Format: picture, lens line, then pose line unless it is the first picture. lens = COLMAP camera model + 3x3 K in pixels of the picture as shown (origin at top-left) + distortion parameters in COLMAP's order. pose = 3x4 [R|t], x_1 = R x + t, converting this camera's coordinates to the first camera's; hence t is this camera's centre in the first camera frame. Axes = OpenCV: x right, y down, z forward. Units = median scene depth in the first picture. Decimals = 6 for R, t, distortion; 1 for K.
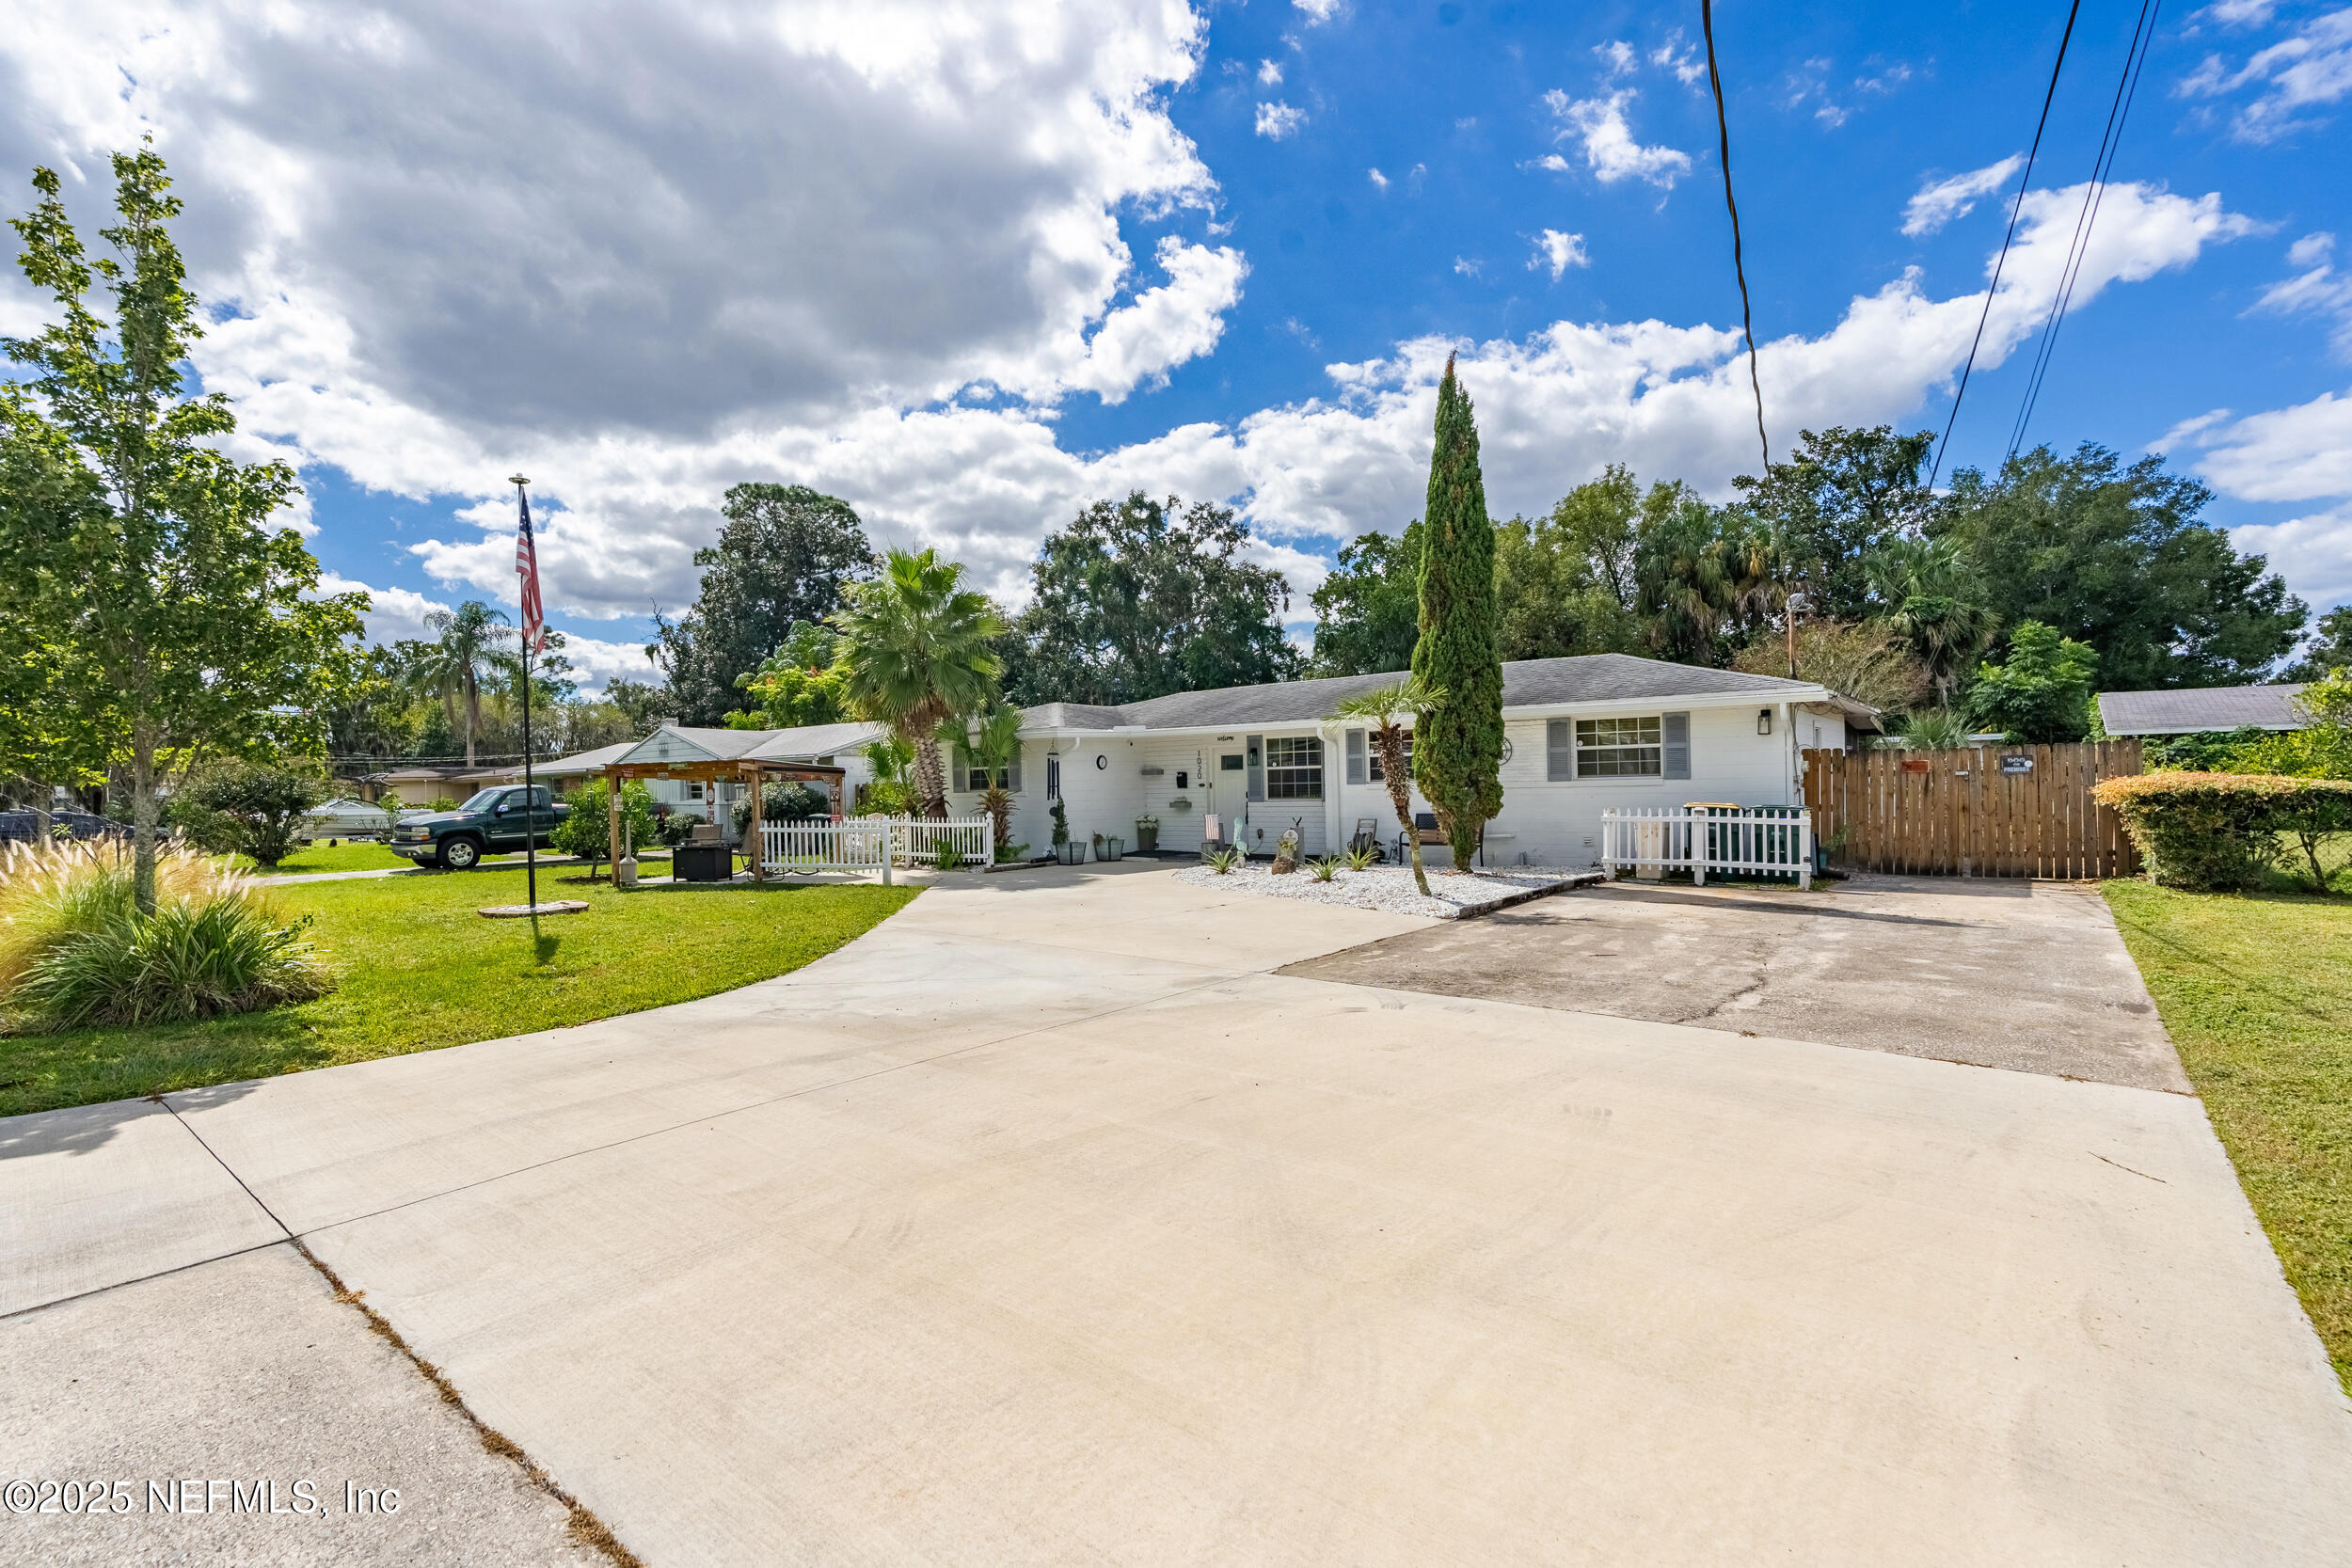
lens RADIAL K [[1061.0, 0, 1172.1], [0, 1061.0, 786.4], [0, 0, 1]] dist [-0.012651, 0.002982]
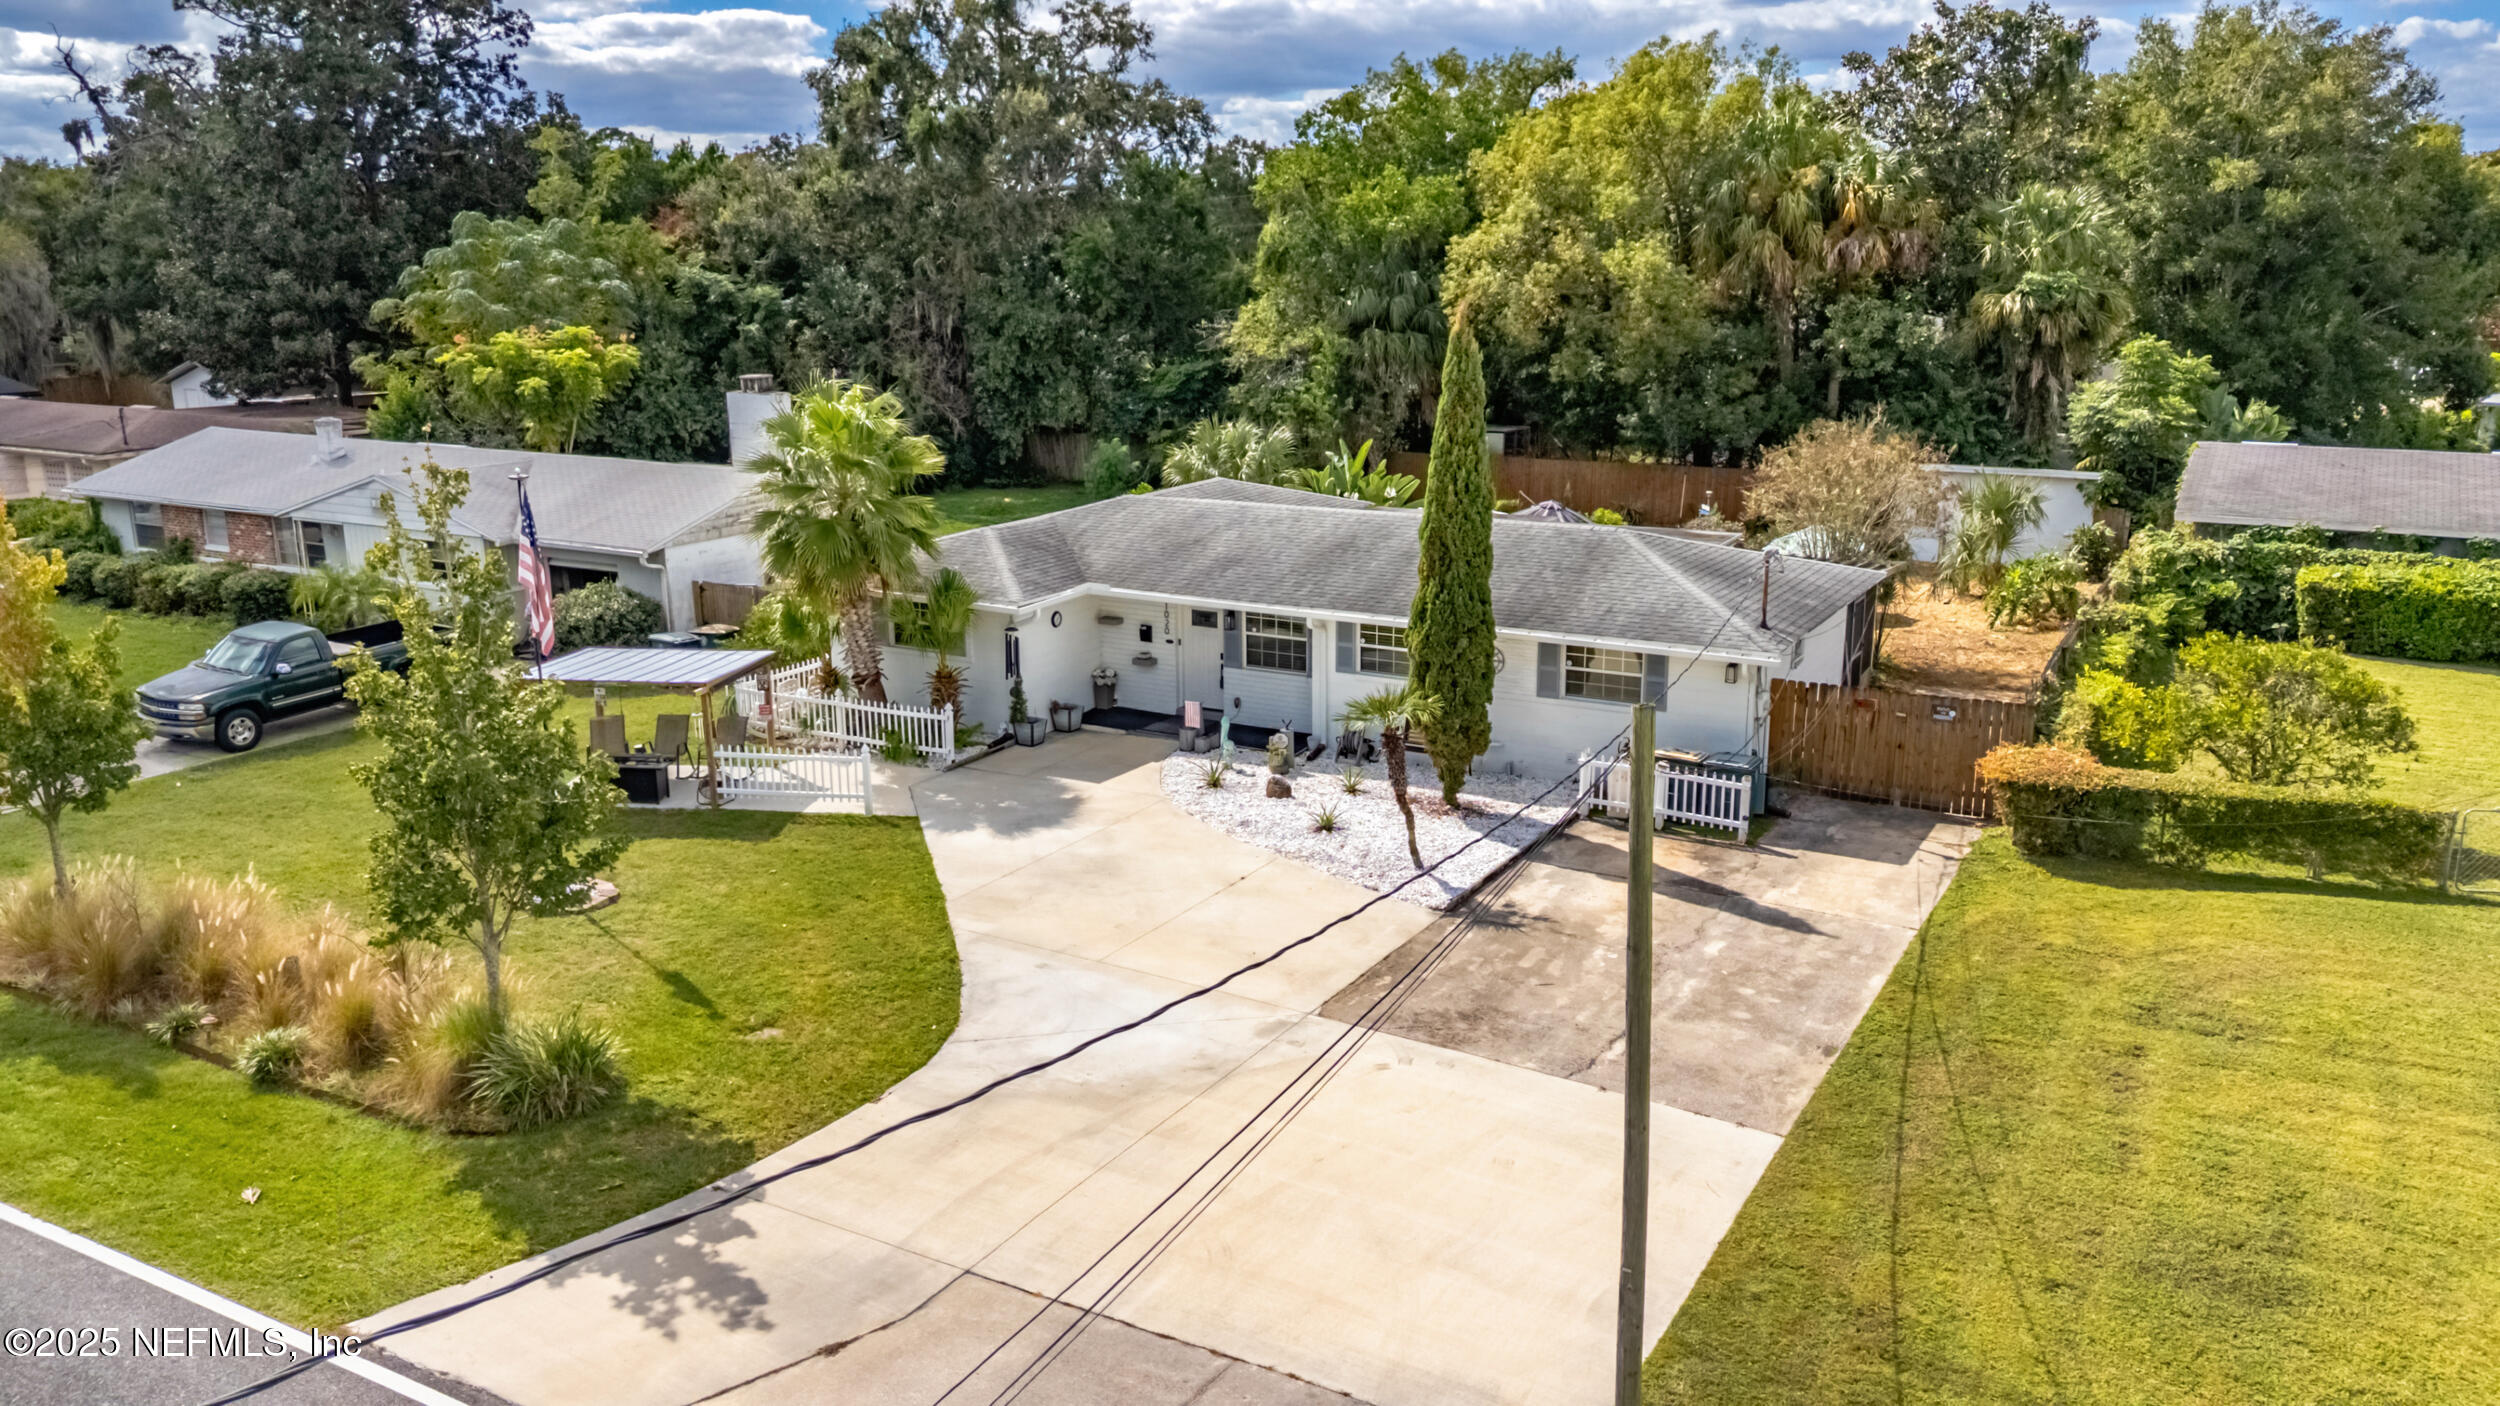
lens RADIAL K [[1842.6, 0, 1254.6], [0, 1842.6, 699.5], [0, 0, 1]] dist [0.046538, -0.012366]
pose [[0.987229, -0.025087, 0.157317, -0.151697], [-0.013602, 0.970643, 0.240139, -0.339767], [-0.158723, -0.239212, 0.957906, -0.517453]]
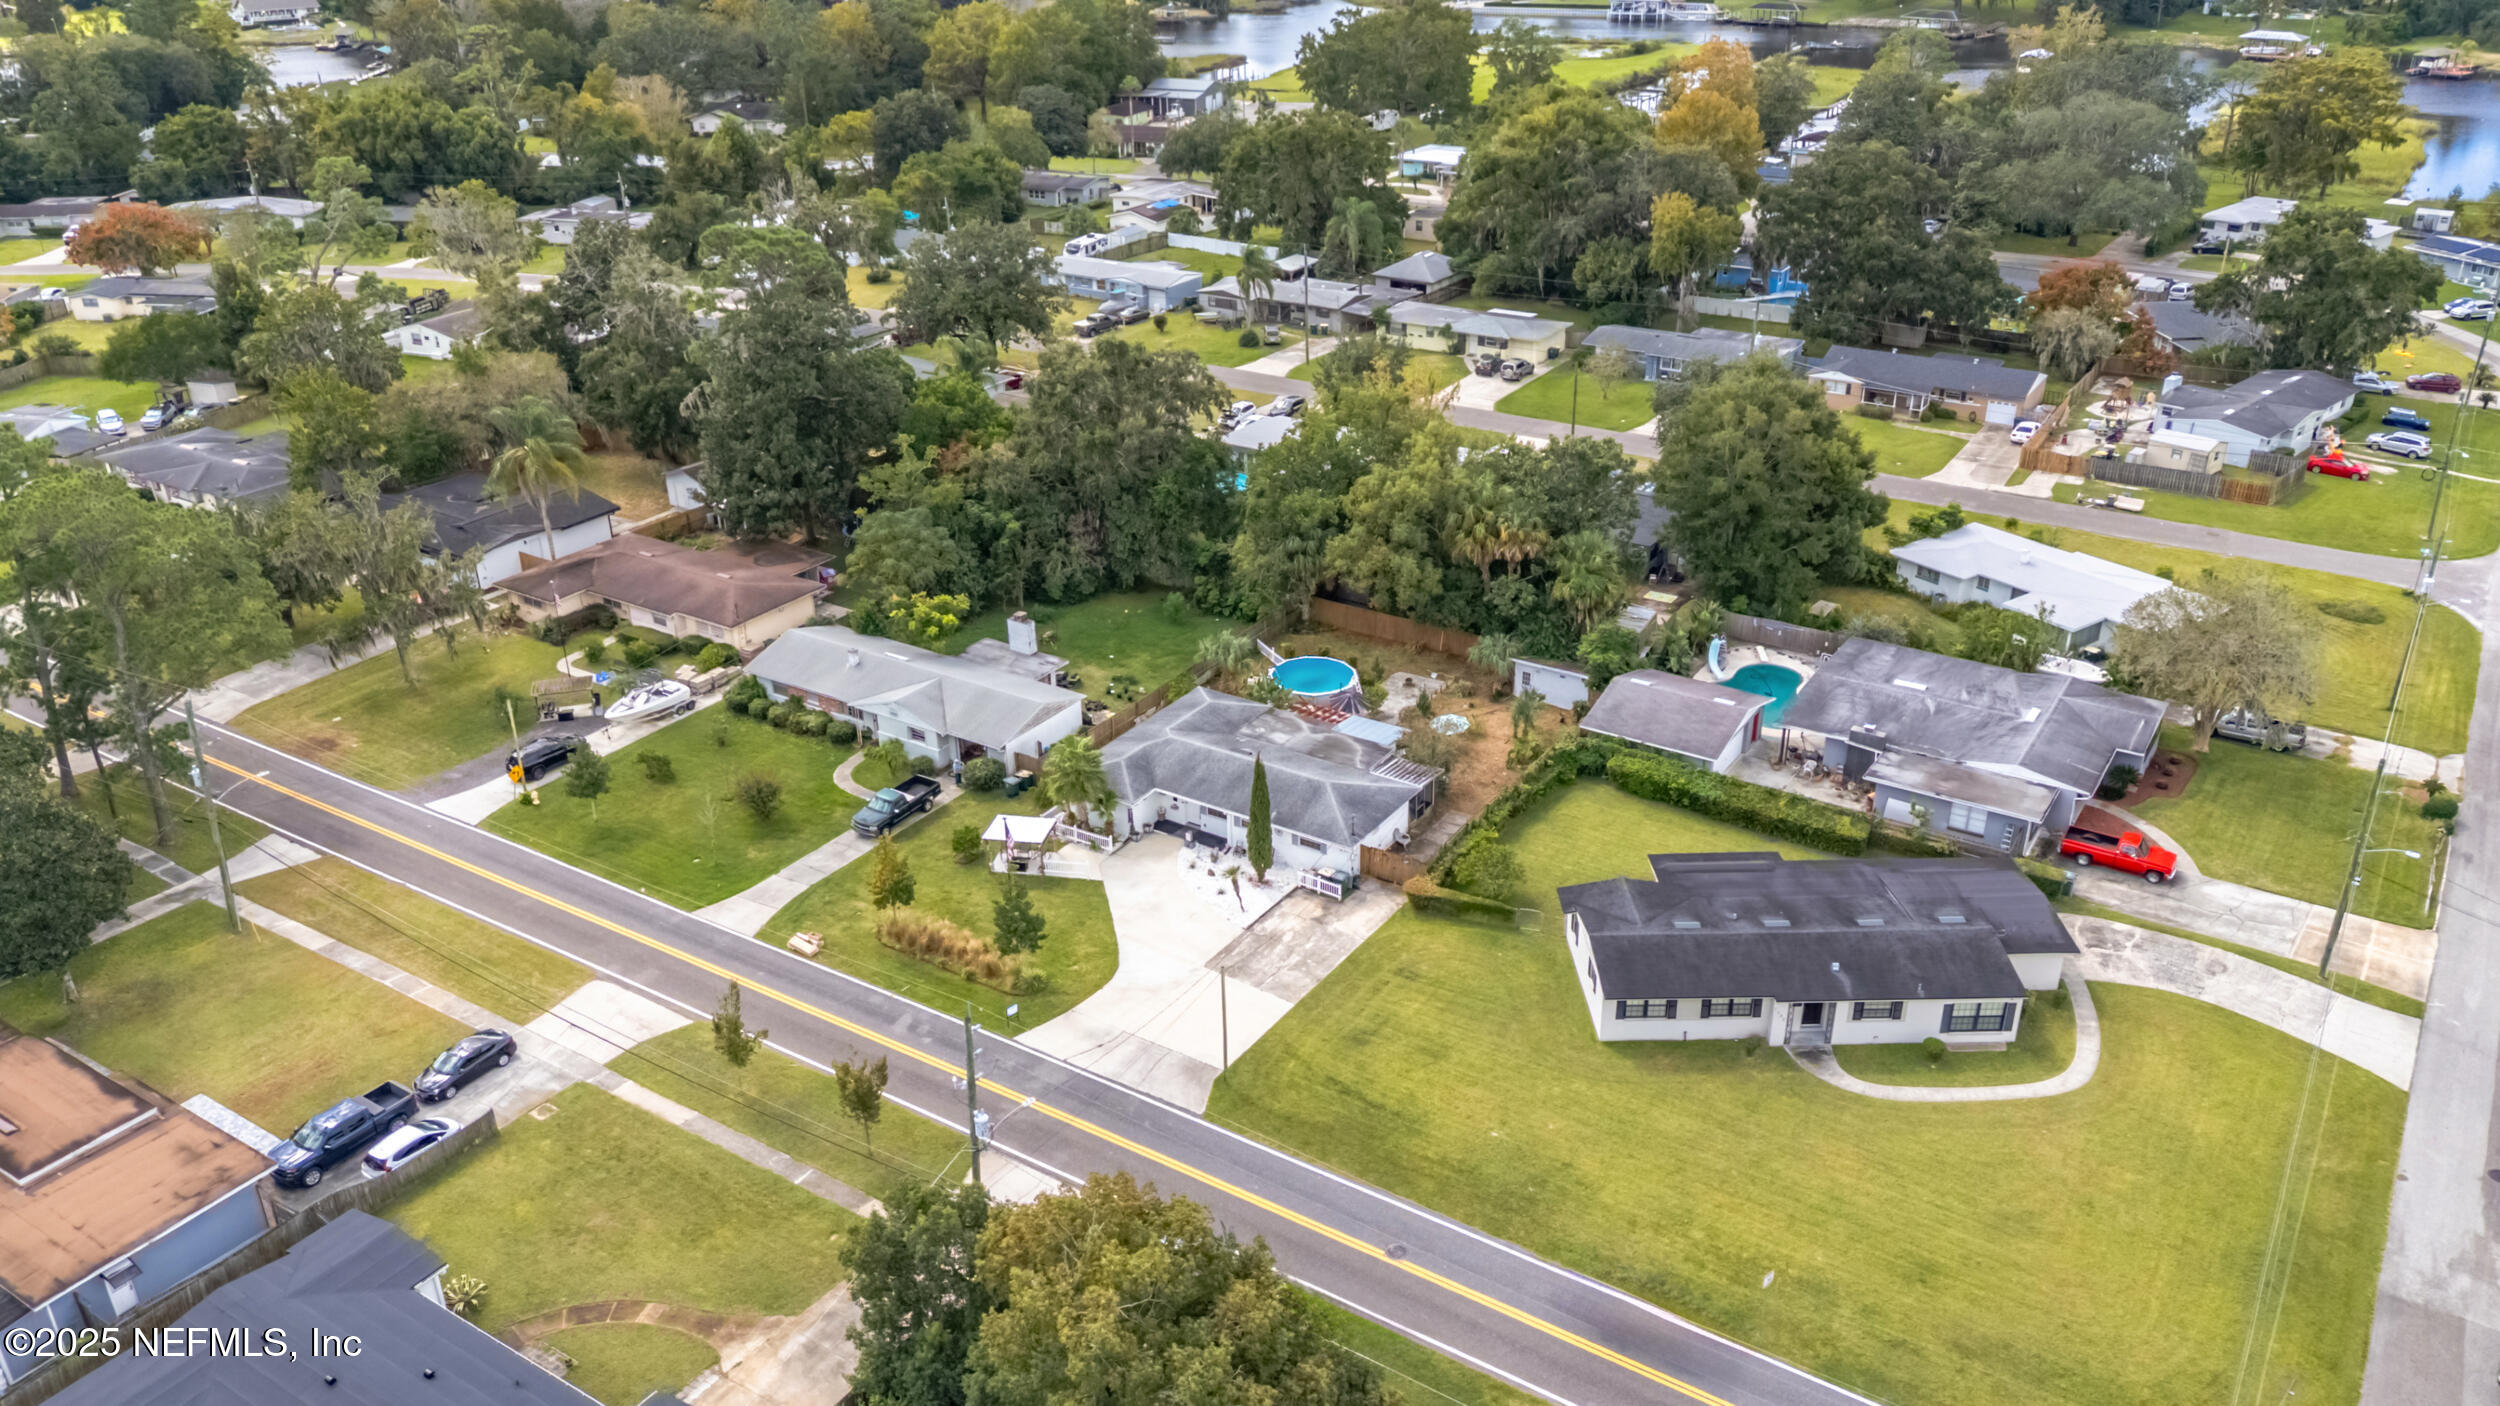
lens RADIAL K [[1842.6, 0, 1242.3], [0, 1842.6, 707.2], [0, 0, 1]] dist [0.046538, -0.012366]
pose [[0.996032, -0.043244, 0.077784, -0.178005], [0.004546, 0.897594, 0.440799, -2.324014], [-0.088881, -0.438696, 0.894229, -3.120422]]
